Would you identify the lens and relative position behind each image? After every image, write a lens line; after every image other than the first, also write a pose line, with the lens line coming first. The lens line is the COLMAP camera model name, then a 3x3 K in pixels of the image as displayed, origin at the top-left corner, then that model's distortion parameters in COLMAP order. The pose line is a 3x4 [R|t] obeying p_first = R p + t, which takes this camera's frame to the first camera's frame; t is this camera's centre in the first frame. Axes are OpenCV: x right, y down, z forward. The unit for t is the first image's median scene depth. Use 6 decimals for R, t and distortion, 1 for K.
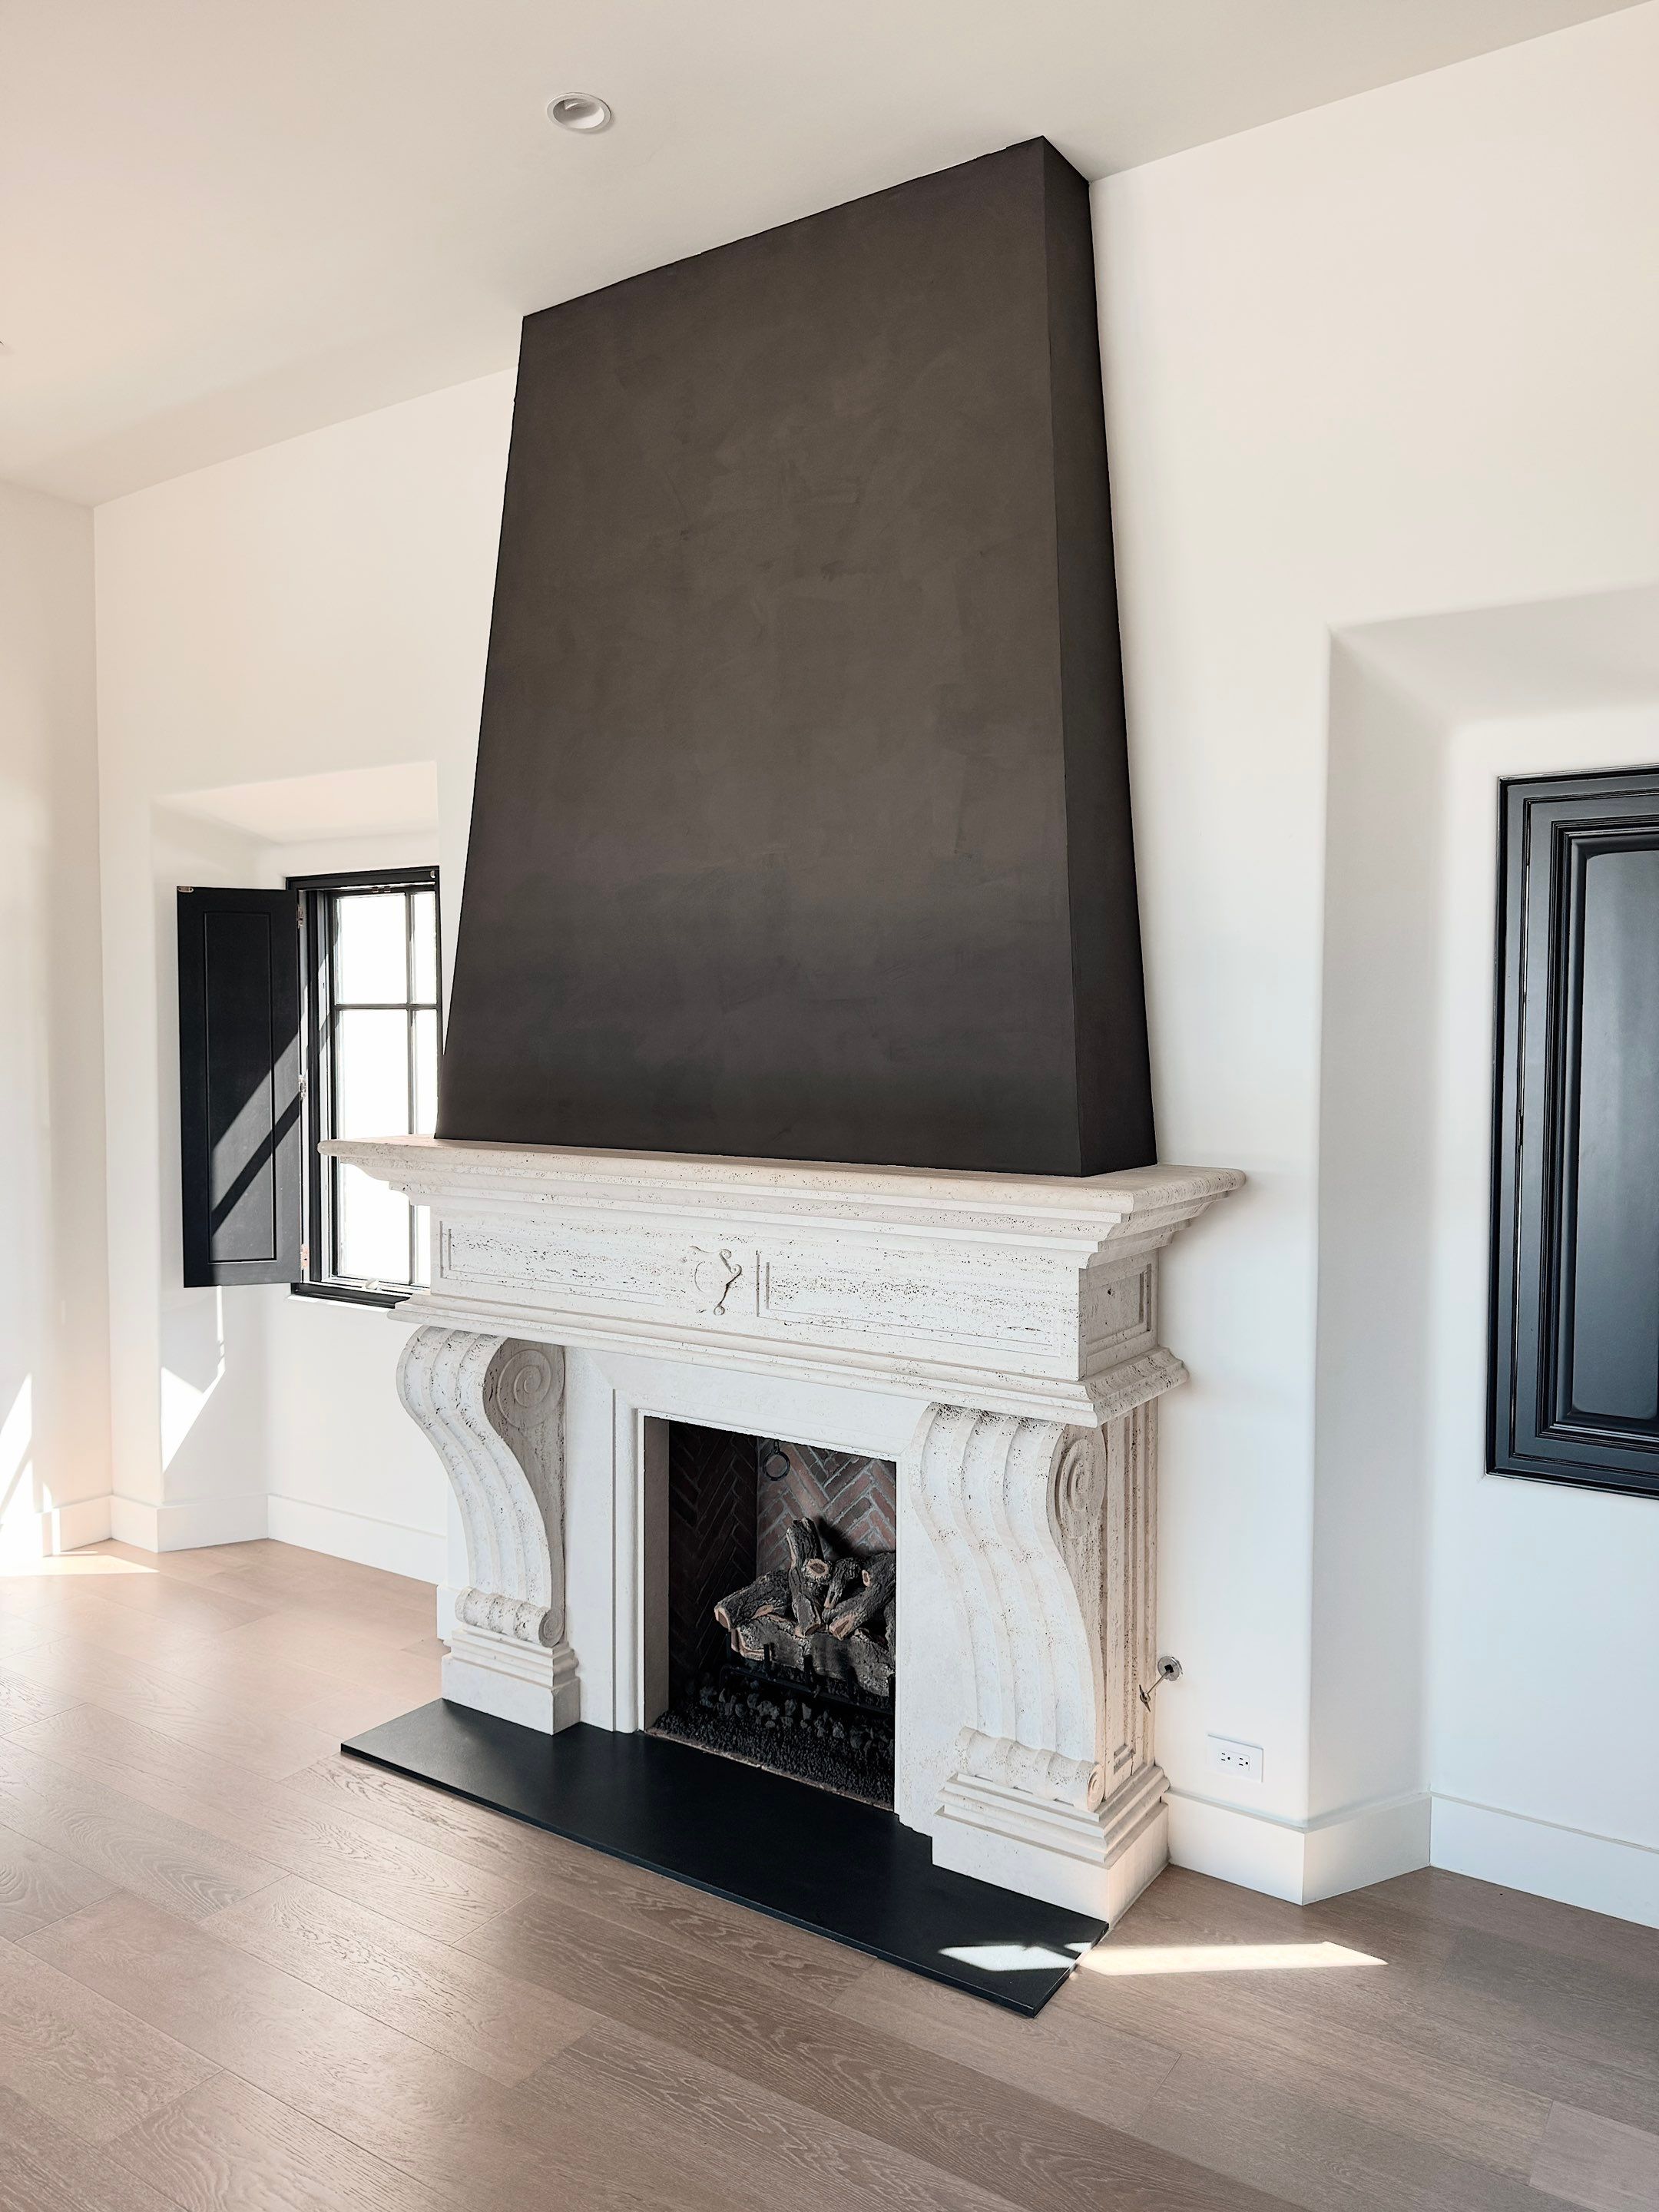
lens RADIAL K [[1540.7, 0, 767.6], [0, 1540.7, 1106.2], [0, 0, 1]] dist [0.144804, -0.224939]
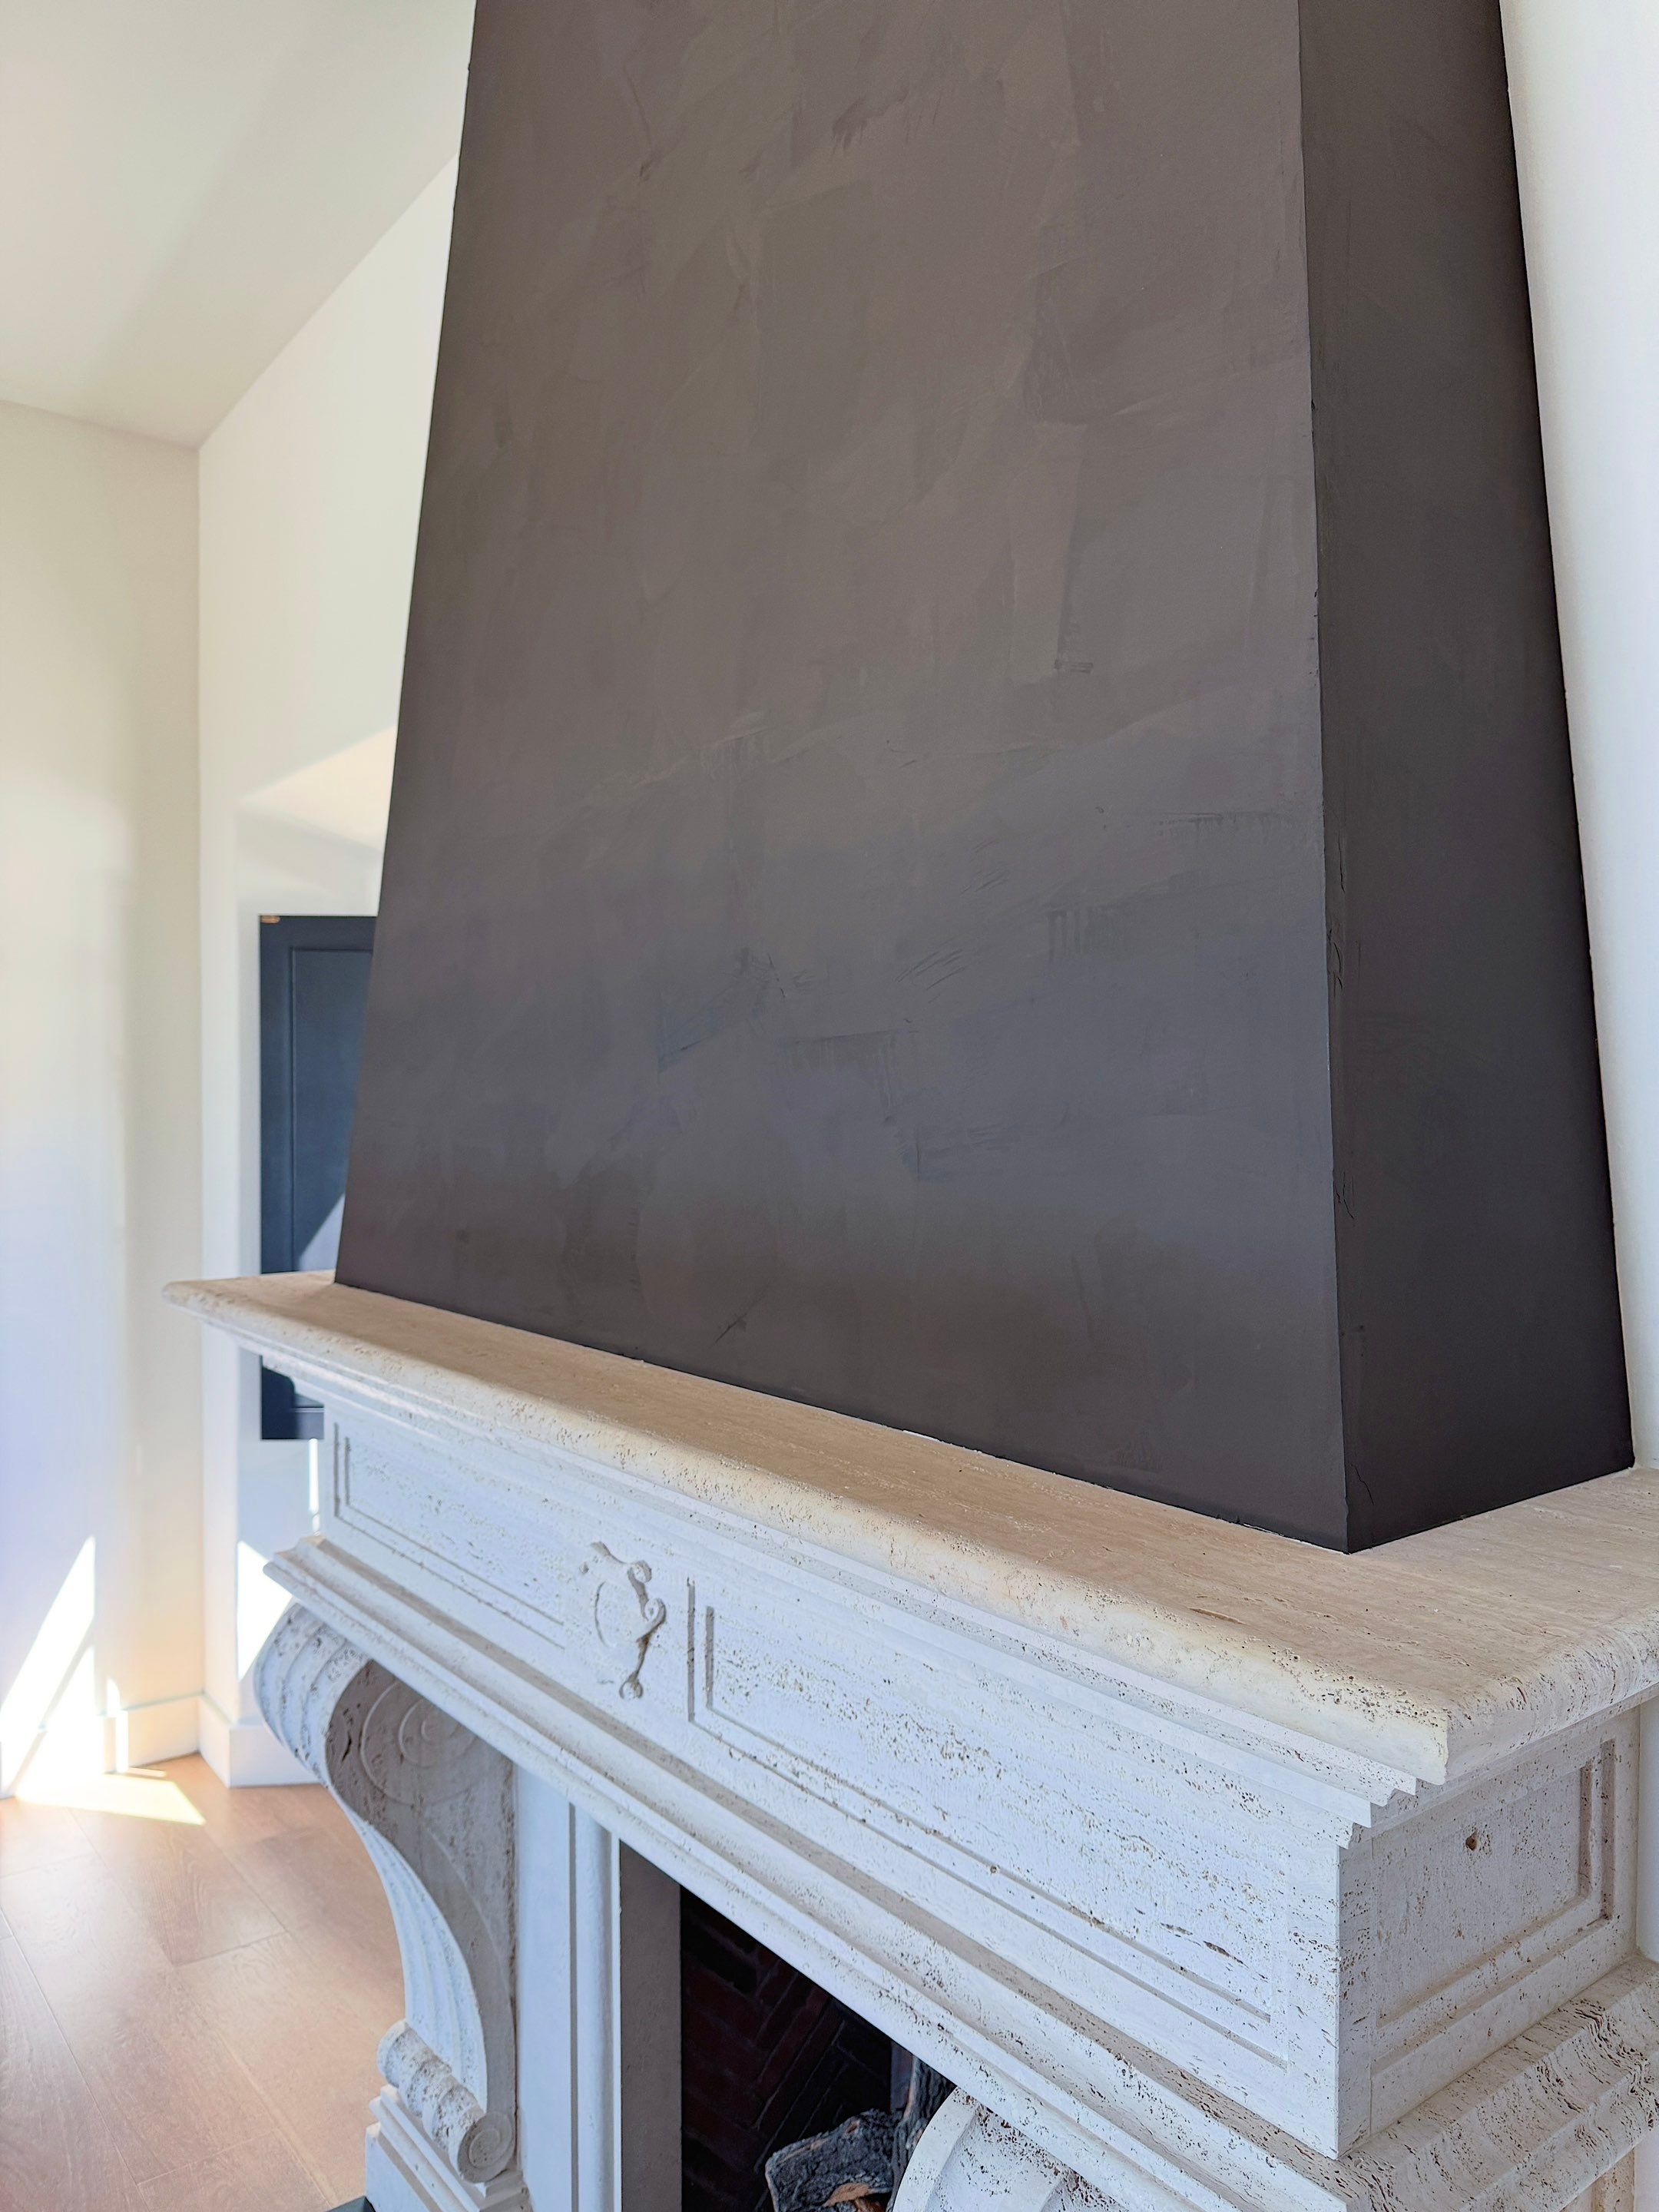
lens RADIAL K [[1523.8, 0, 817.5], [0, 1523.8, 1123.1], [0, 0, 1]] dist [0.037833, -0.037577]
pose [[0.953244, 0.005382, -0.302155, 0.167671], [-0.015061, 0.999445, -0.029712, -0.030815], [0.301827, 0.032873, 0.952796, 0.561164]]
